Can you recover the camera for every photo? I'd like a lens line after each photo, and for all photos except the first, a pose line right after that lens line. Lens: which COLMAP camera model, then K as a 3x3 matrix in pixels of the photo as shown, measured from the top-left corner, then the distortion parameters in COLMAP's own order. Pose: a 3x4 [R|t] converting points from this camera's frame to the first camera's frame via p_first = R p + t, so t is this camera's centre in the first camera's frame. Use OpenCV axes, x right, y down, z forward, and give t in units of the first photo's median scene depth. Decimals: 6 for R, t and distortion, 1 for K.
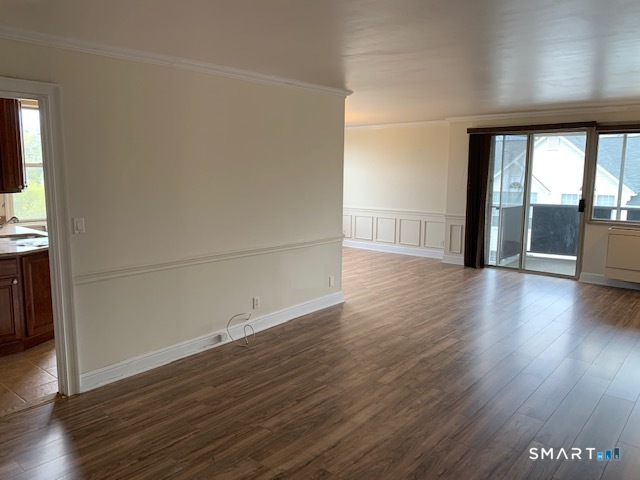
lens RADIAL K [[496.4, 0, 310.9], [0, 496.4, 238.2], [0, 0, 1]] dist [0.071522, -0.109755]
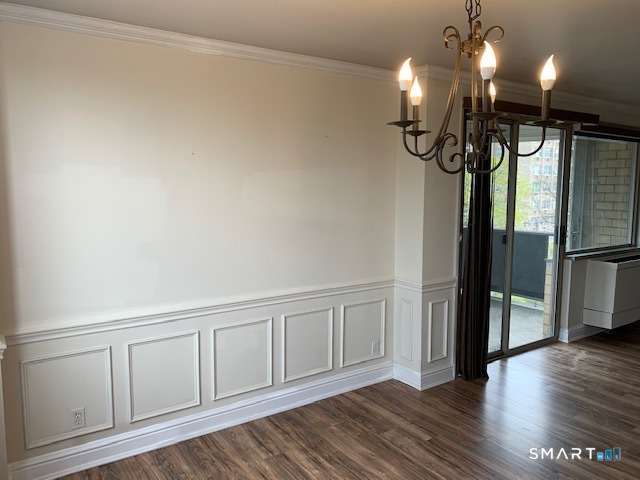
lens RADIAL K [[489.5, 0, 318.6], [0, 489.5, 235.0], [0, 0, 1]] dist [0.065259, -0.100685]
pose [[0.250198, -0.104544, 0.962534, -0.228453], [0.130673, 0.988703, 0.073420, -0.176663], [-0.959336, 0.107408, 0.261033, 1.271732]]
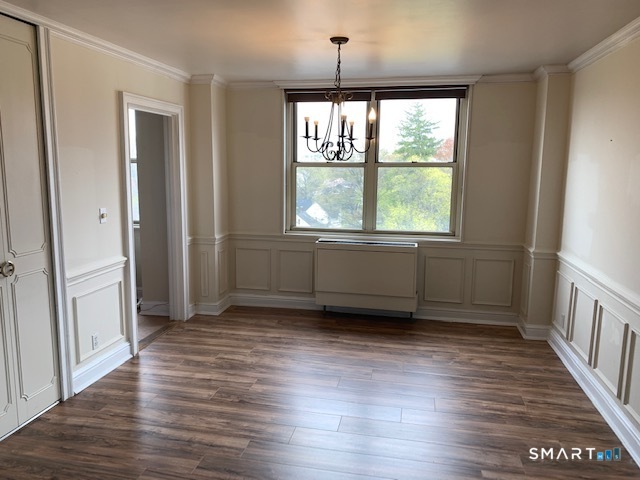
lens RADIAL K [[487.6, 0, 316.7], [0, 487.6, 237.2], [0, 0, 1]] dist [0.077215, -0.096293]
pose [[0.488035, 0.129779, -0.863122, 0.490256], [-0.127066, 0.988913, 0.076846, -0.135391], [0.863525, 0.072170, 0.499115, 0.987618]]
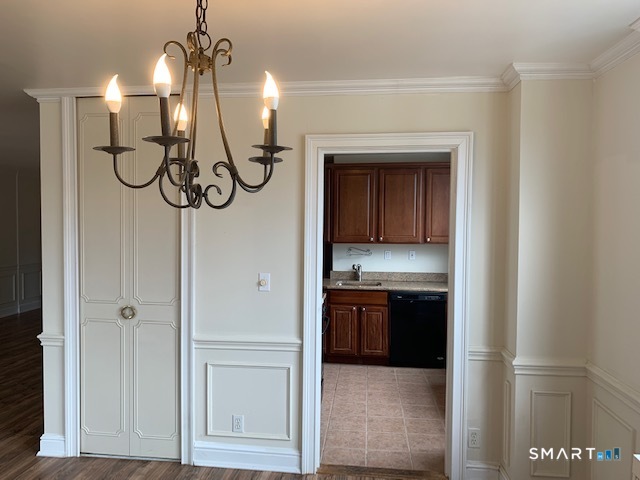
lens RADIAL K [[496.4, 0, 310.9], [0, 496.4, 238.2], [0, 0, 1]] dist [0.071522, -0.109755]
pose [[-0.831933, 0.007886, -0.554820, 0.120345], [-0.087405, 0.985553, 0.145069, -0.202283], [0.547949, 0.169182, -0.819225, 1.466524]]
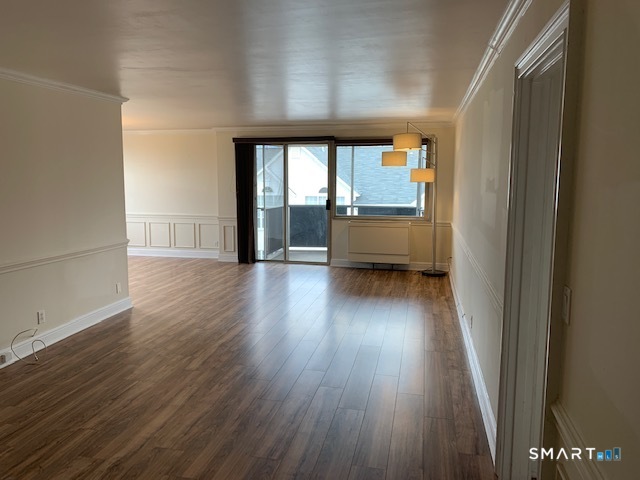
lens RADIAL K [[496.4, 0, 310.9], [0, 496.4, 238.2], [0, 0, 1]] dist [0.071522, -0.109755]
pose [[0.885685, -0.063109, 0.459978, -0.066856], [0.068534, 0.997637, 0.004915, 0.009294], [-0.459201, 0.027171, 0.887917, -0.062388]]
